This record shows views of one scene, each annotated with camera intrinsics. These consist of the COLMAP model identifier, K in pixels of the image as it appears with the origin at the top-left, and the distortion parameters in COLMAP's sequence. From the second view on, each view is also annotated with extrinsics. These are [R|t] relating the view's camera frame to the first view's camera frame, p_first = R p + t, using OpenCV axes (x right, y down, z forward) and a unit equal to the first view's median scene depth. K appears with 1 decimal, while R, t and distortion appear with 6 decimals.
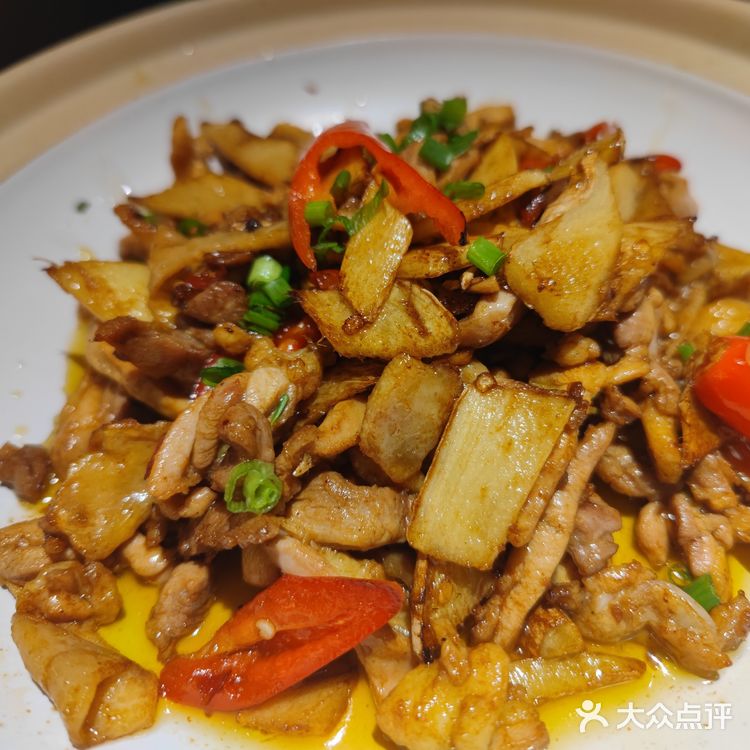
lens RADIAL K [[819.2, 0, 375.0], [0, 819.2, 375.0], [0, 0, 1]] dist [0.011189, -0.001265]
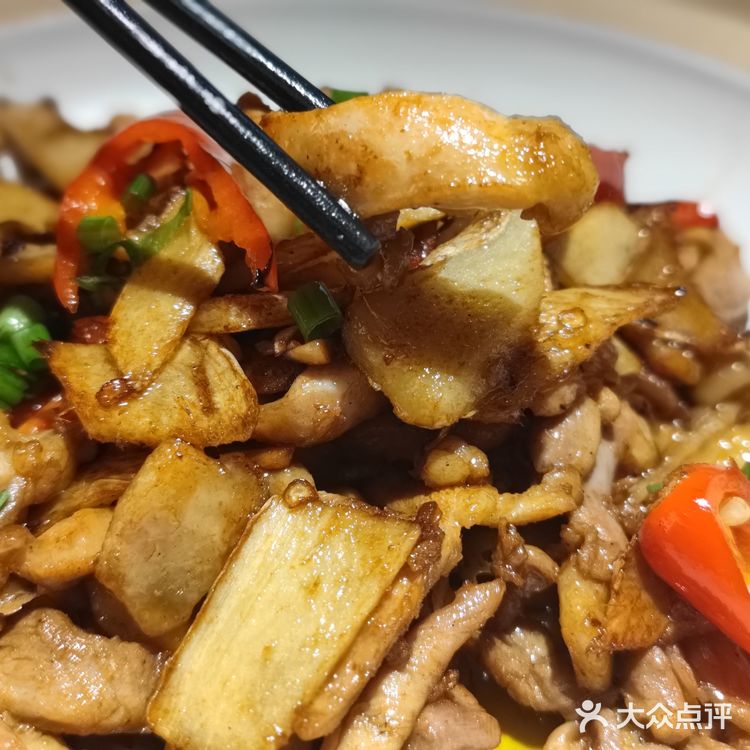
lens RADIAL K [[1713.1, 0, 375.0], [0, 1713.1, 375.0], [0, 0, 1]] dist [0.040972, 0.114495]
pose [[0.993521, 0.080022, -0.080699, 0.298367], [-0.093591, 0.978923, -0.181521, 0.159318], [0.064473, 0.187897, 0.980070, -0.363179]]
